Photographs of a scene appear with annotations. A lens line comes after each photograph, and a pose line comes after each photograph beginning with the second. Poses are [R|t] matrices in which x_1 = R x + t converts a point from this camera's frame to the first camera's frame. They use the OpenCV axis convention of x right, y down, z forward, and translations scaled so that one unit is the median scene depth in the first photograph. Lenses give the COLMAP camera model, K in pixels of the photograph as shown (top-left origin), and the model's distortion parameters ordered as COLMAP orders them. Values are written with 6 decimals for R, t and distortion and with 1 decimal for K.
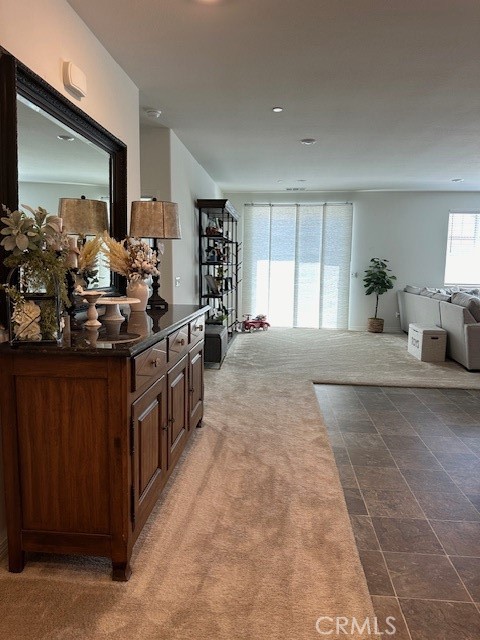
lens RADIAL K [[446.2, 0, 240.0], [0, 446.2, 320.0], [0, 0, 1]] dist [0.000107, -0.000205]
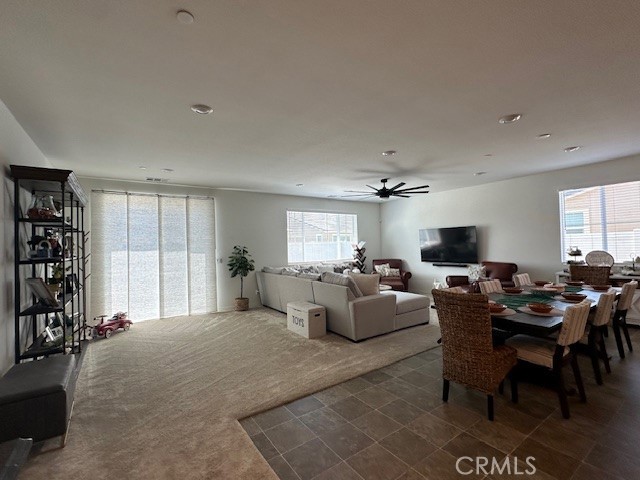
lens RADIAL K [[288.7, 0, 320.0], [0, 288.7, 240.0], [0, 0, 1]] dist [-0.000054, 0.000854]
pose [[0.763434, -0.015394, 0.645703, -0.018142], [0.112478, 0.987609, -0.109440, -0.049397], [-0.636017, 0.156178, 0.755705, 0.312096]]
